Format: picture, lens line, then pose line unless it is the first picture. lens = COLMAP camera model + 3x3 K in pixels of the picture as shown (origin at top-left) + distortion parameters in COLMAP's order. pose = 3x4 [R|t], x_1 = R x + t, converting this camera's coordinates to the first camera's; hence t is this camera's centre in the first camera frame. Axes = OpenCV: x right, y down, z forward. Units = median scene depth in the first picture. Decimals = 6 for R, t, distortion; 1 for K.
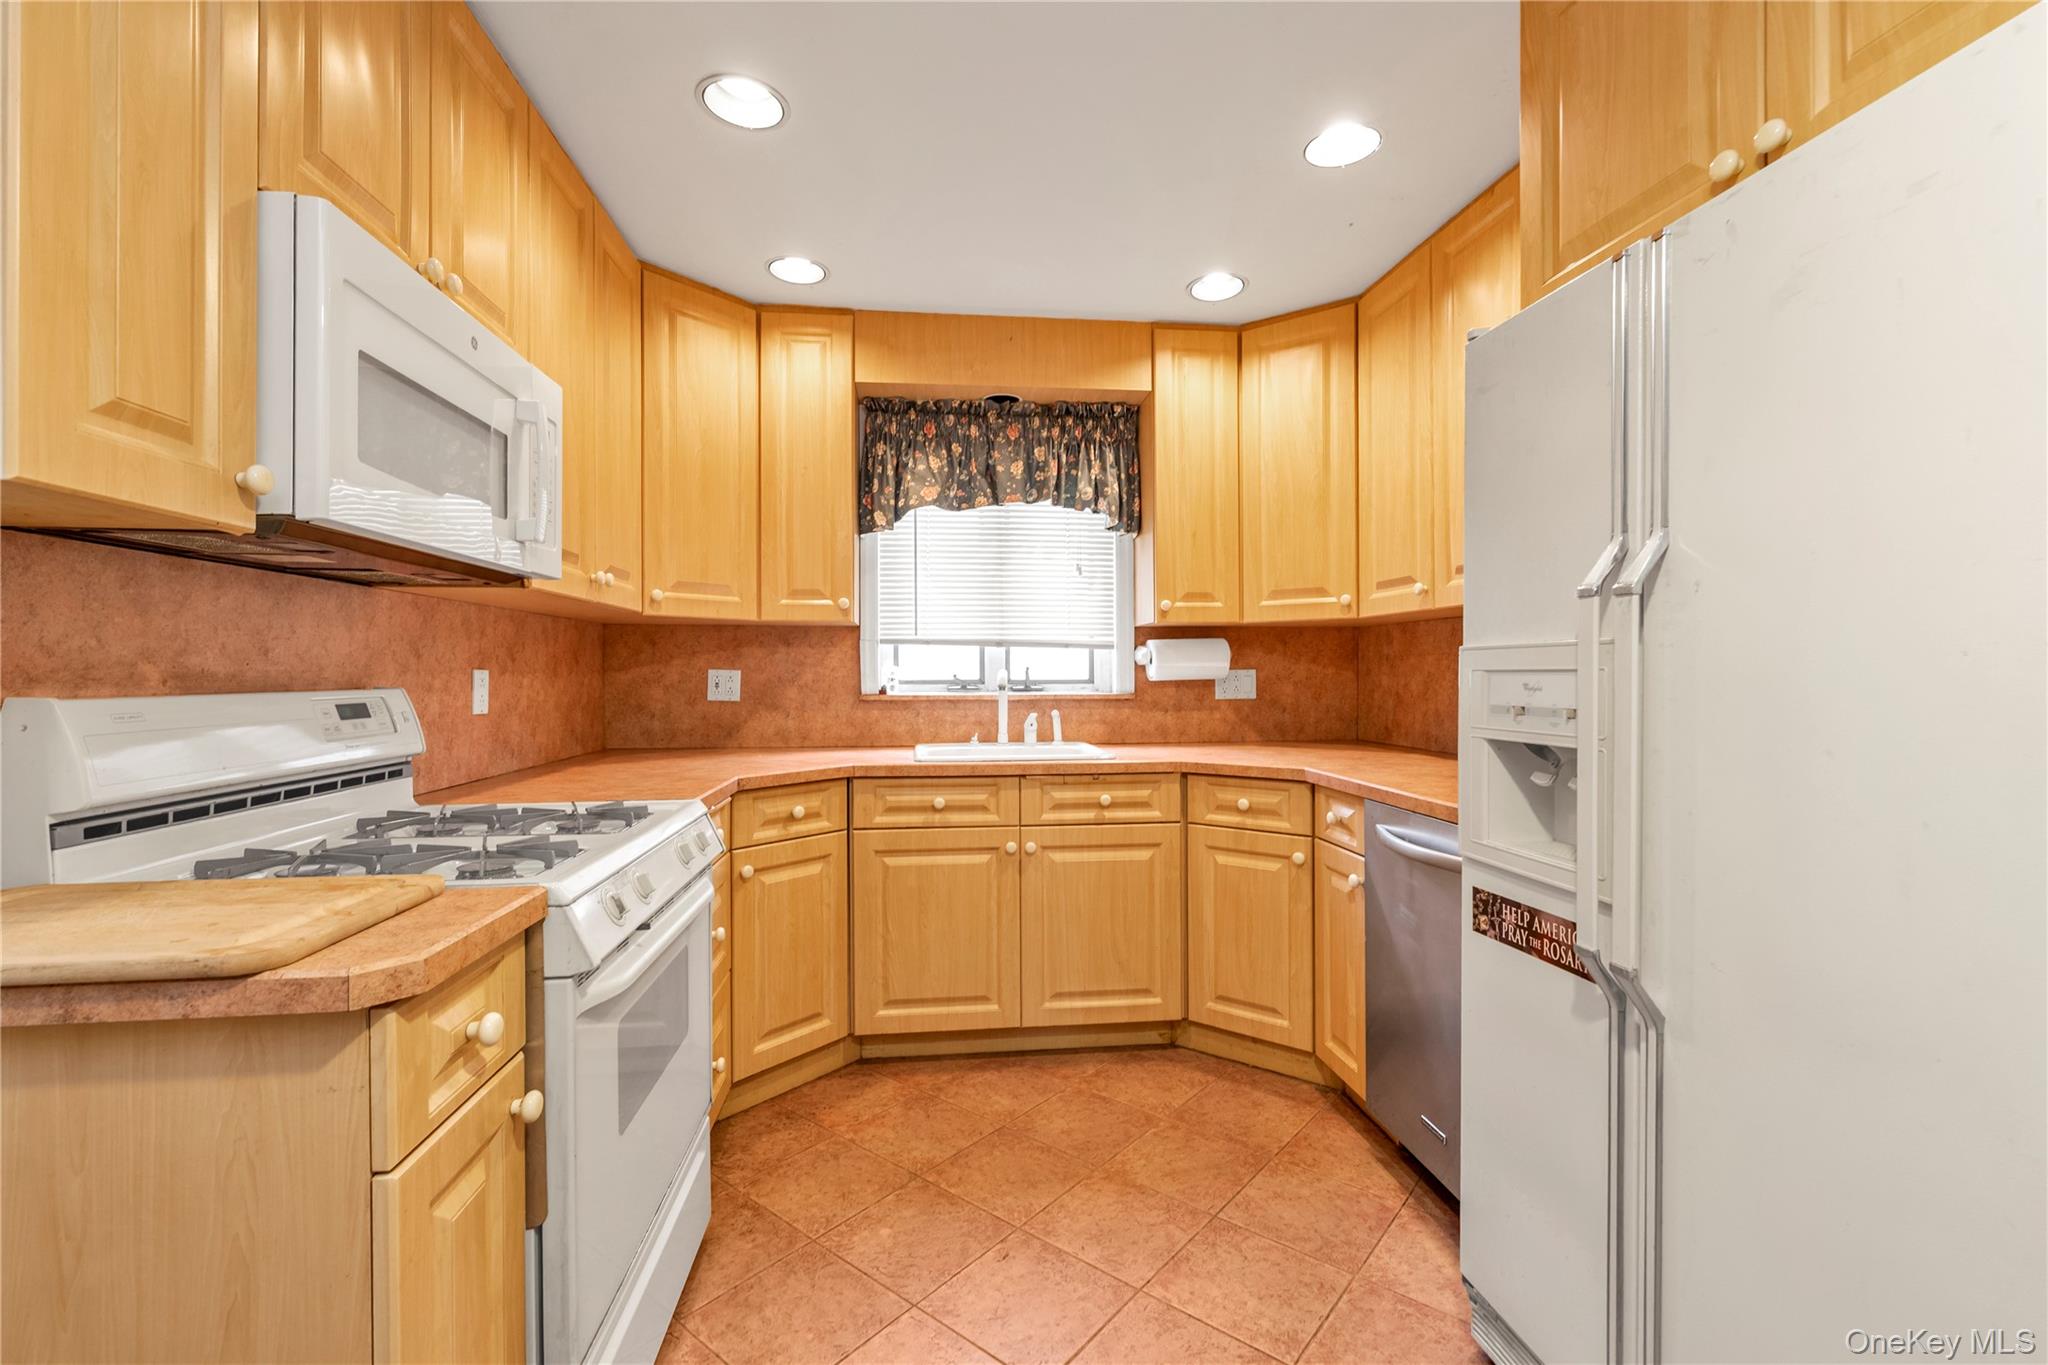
lens RADIAL K [[925.4, 0, 1023.2], [0, 925.4, 678.6], [0, 0, 1]] dist [0.000327, -0.000583]
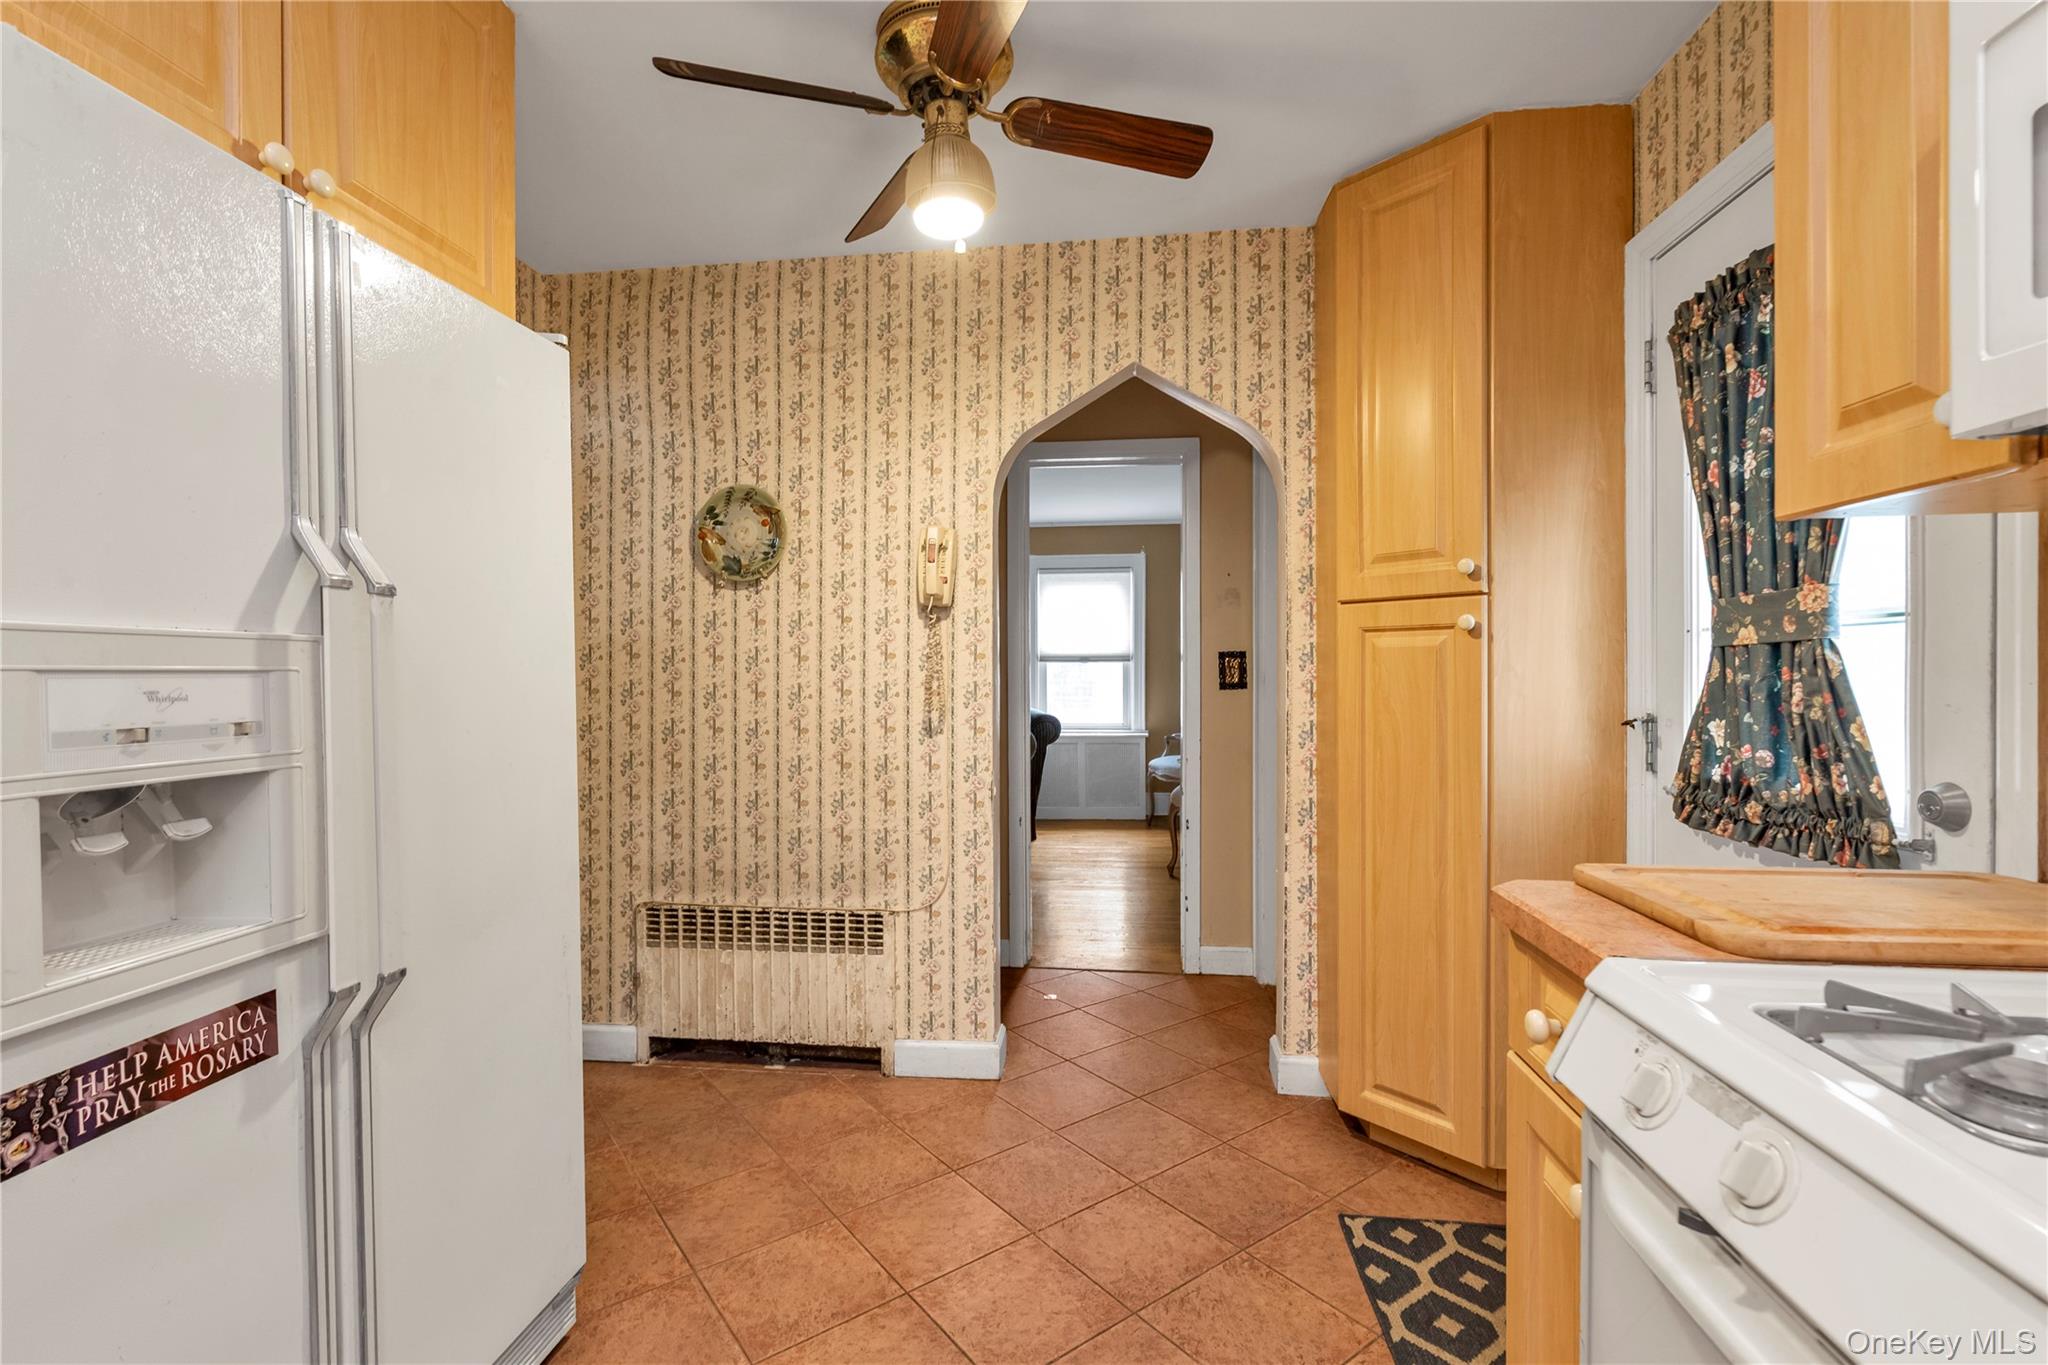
lens RADIAL K [[925.4, 0, 1023.2], [0, 925.4, 678.6], [0, 0, 1]] dist [0.000327, -0.000583]
pose [[-0.974571, 0.006616, 0.223980, -0.190752], [0.009005, 0.999913, 0.009648, -0.004295], [-0.223897, 0.011420, -0.974546, 1.491876]]
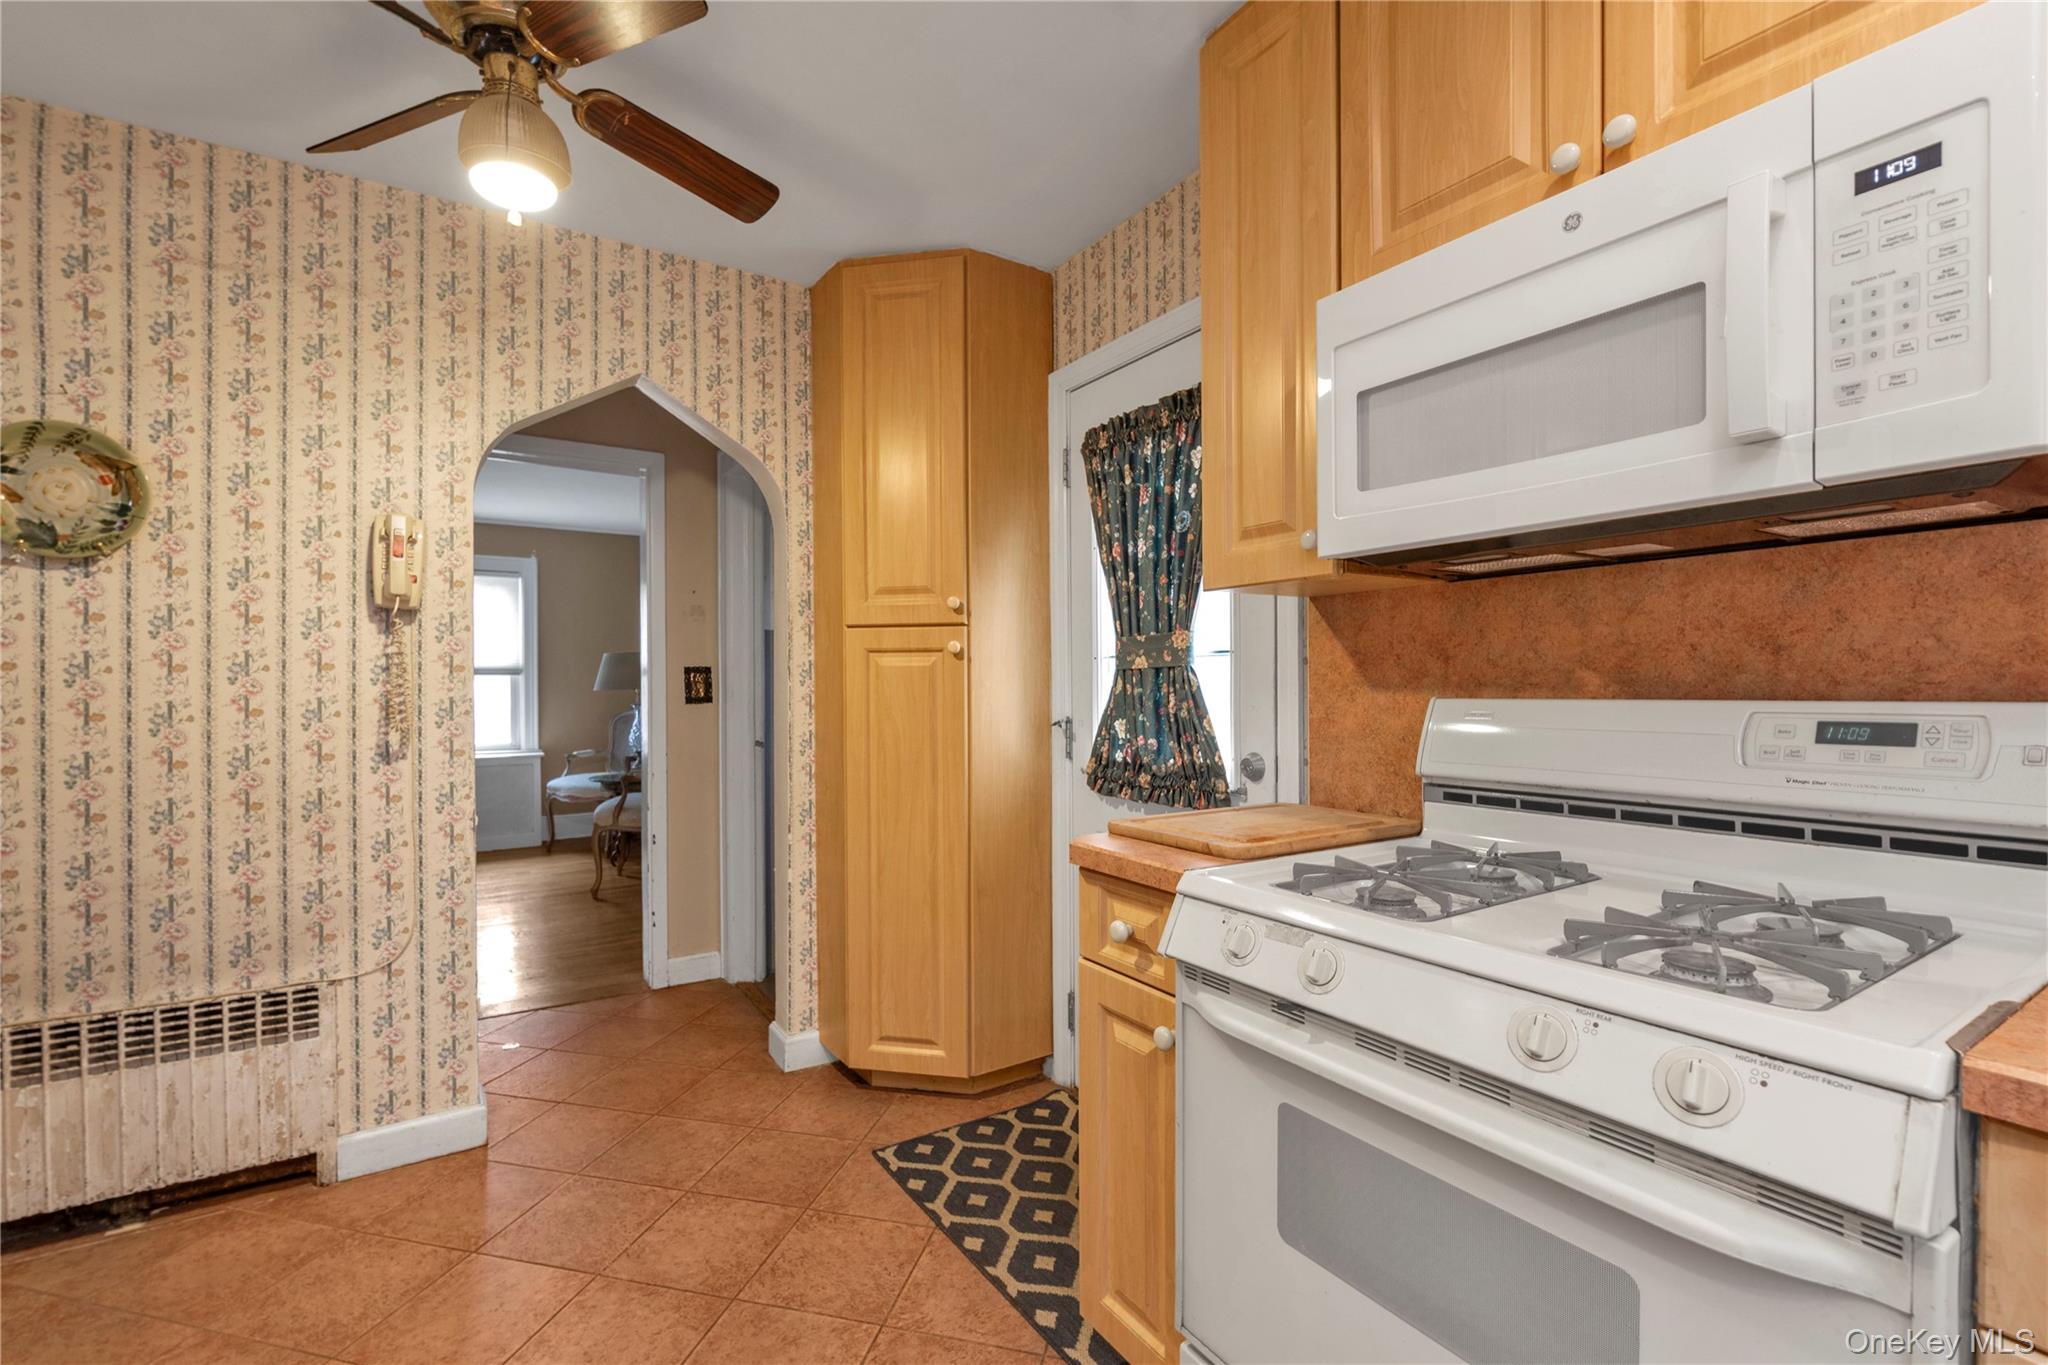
lens RADIAL K [[891.1, 0, 1022.3], [0, 891.1, 689.7], [0, 0, 1]] dist [-0.000573, 0.000087]
pose [[-0.893207, 0.009140, -0.449552, 0.121193], [0.004786, 0.999930, 0.010820, -0.007033], [0.449620, 0.007513, -0.893188, 1.547514]]
